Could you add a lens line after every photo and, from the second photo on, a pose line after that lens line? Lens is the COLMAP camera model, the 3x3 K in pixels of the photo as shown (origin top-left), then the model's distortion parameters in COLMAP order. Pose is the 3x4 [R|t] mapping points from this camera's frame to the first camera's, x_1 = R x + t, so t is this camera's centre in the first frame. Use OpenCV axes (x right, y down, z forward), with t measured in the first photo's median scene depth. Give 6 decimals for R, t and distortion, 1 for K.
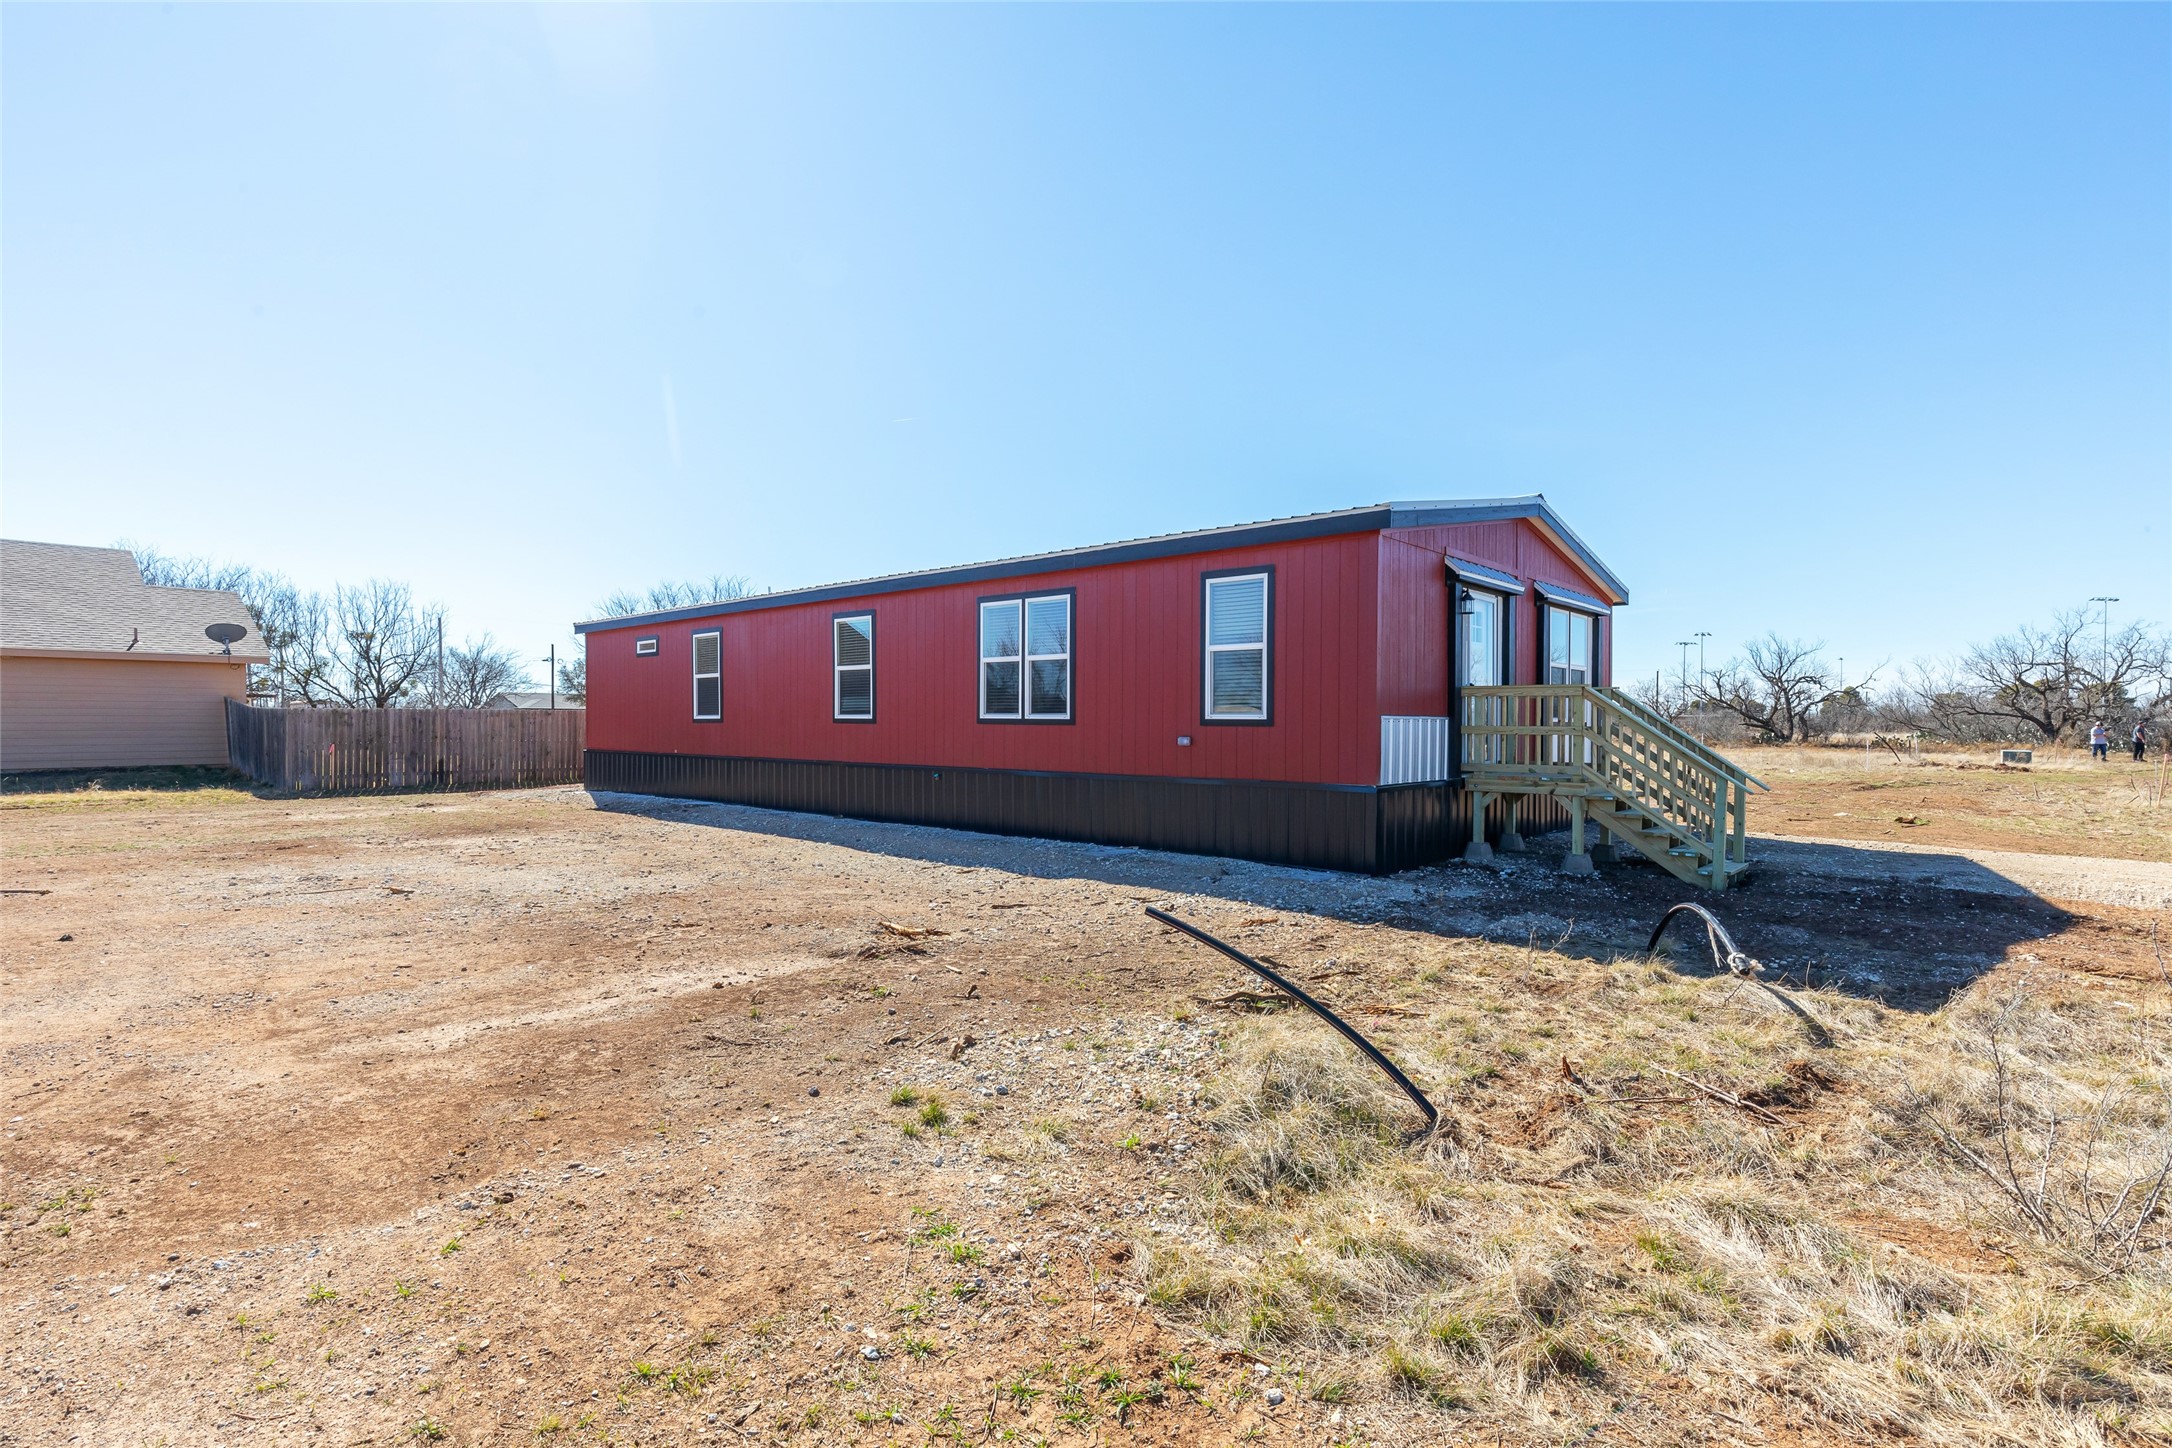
lens RADIAL K [[1047.3, 0, 1082.5], [0, 1047.3, 721.2], [0, 0, 1]] dist [-0.004457, -0.001513]
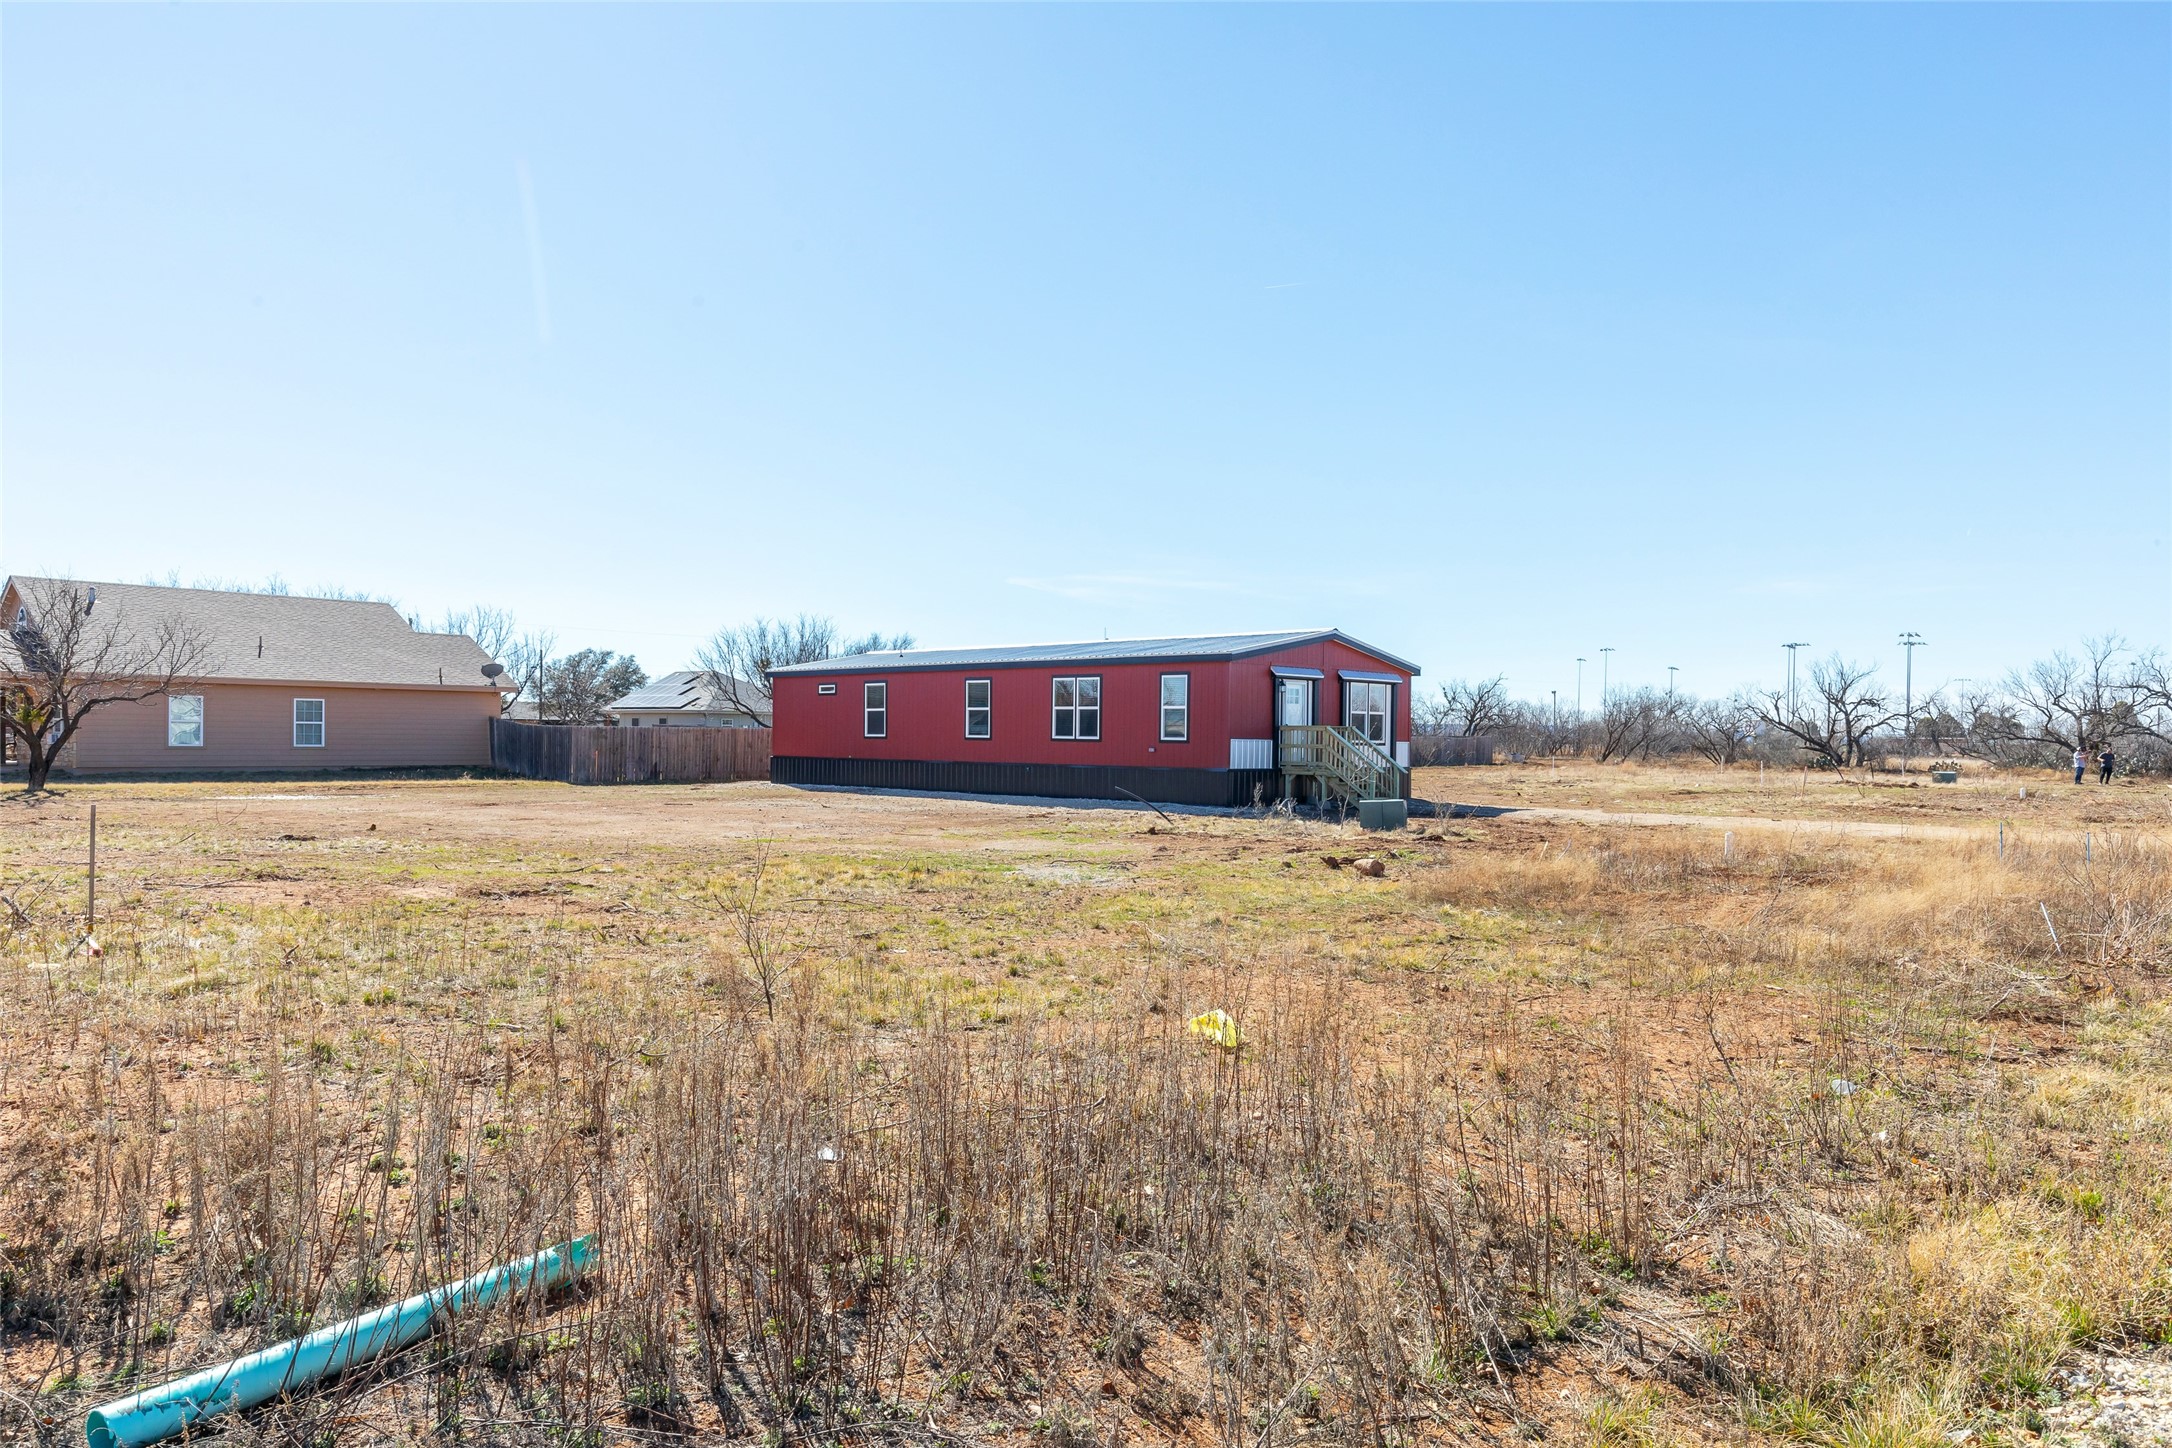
lens RADIAL K [[1484.3, 0, 1098.1], [0, 1484.3, 738.8], [0, 0, 1]] dist [0.023474, 0.002541]
pose [[0.999591, 0.008585, -0.027275, 0.059797], [-0.008555, 0.999963, 0.001230, -0.005560], [0.027284, -0.000996, 0.999627, -1.717353]]
